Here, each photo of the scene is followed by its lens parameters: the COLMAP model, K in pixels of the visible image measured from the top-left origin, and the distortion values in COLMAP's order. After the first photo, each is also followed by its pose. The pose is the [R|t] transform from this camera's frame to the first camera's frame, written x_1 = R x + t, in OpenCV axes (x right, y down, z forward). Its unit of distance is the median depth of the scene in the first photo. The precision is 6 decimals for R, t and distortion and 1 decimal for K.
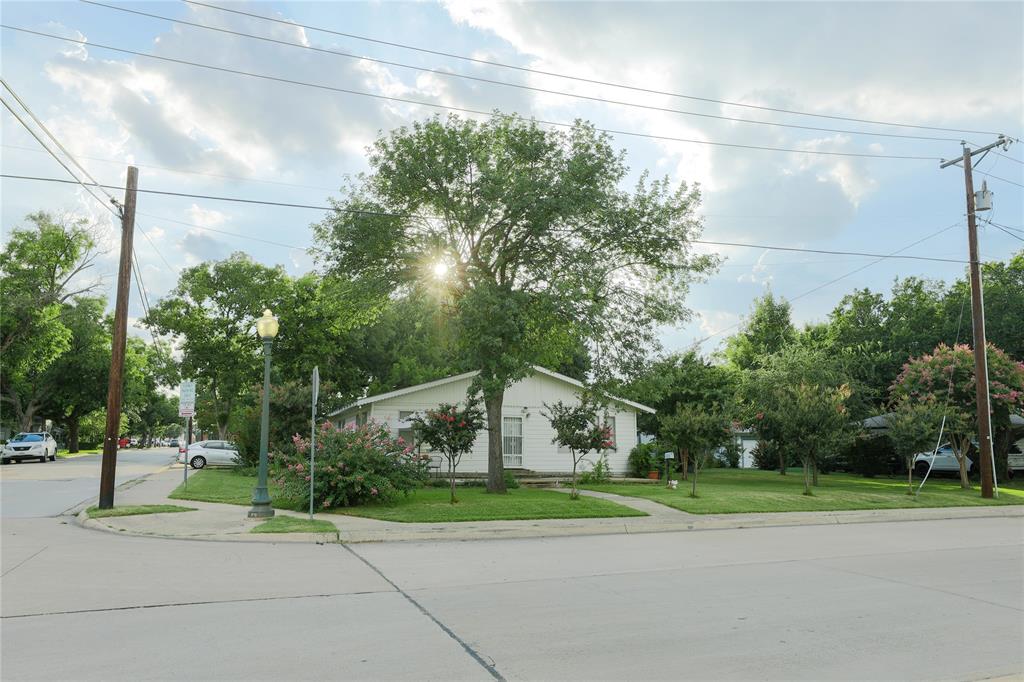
lens RADIAL K [[697.1, 0, 511.6], [0, 697.1, 342.1], [0, 0, 1]] dist [-0.005745, -0.000692]
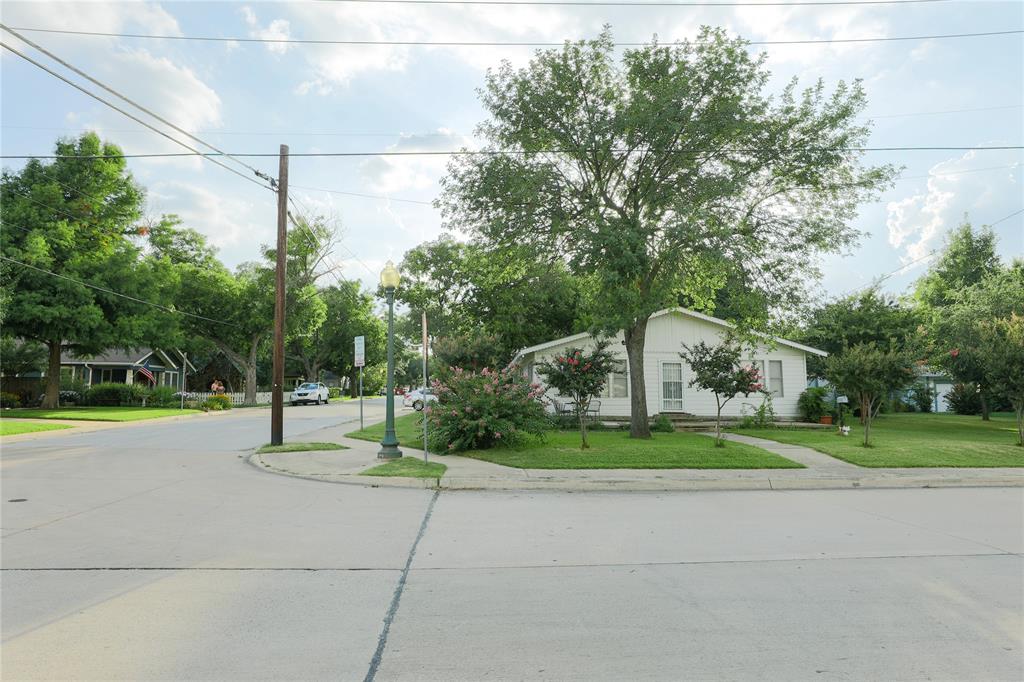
lens RADIAL K [[569.4, 0, 510.0], [0, 569.4, 340.2], [0, 0, 1]] dist [-0.034170, 0.009852]
pose [[0.944216, -0.033560, -0.327611, 0.066199], [0.051971, 0.997513, 0.047603, 0.028498], [0.325199, -0.061973, 0.943613, 0.173907]]
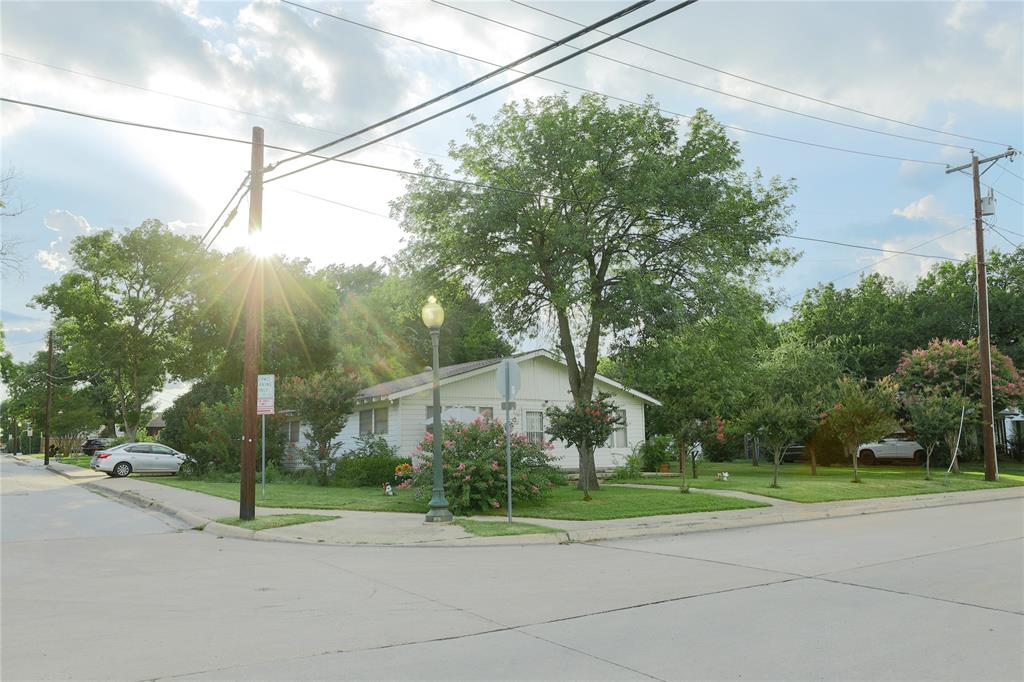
lens RADIAL K [[766.3, 0, 513.2], [0, 766.3, 340.2], [0, 0, 1]] dist [0.011997, 0.003142]
pose [[0.975631, 0.009747, 0.219202, -0.329421], [-0.013126, 0.999816, 0.013964, -0.003504], [-0.219025, -0.016500, 0.975580, -0.008292]]
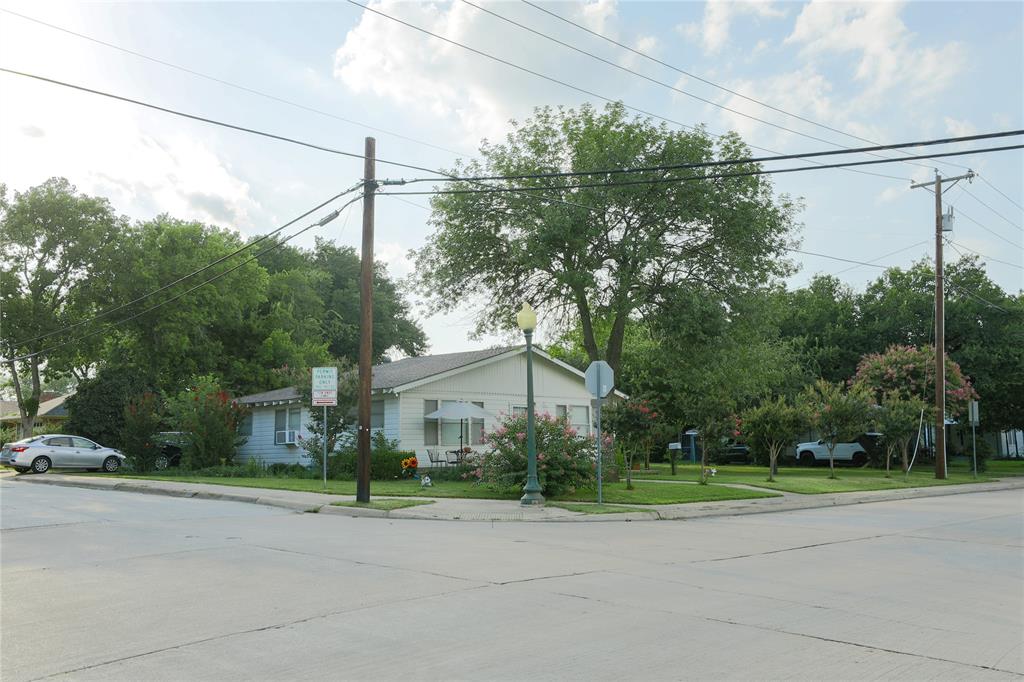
lens RADIAL K [[914.5, 0, 513.4], [0, 914.5, 340.3], [0, 0, 1]] dist [0.037942, 0.002906]
pose [[0.923944, 0.033769, 0.381034, -0.615424], [-0.048280, 0.998425, 0.028584, -0.020490], [-0.379468, -0.044806, 0.924119, -0.161206]]
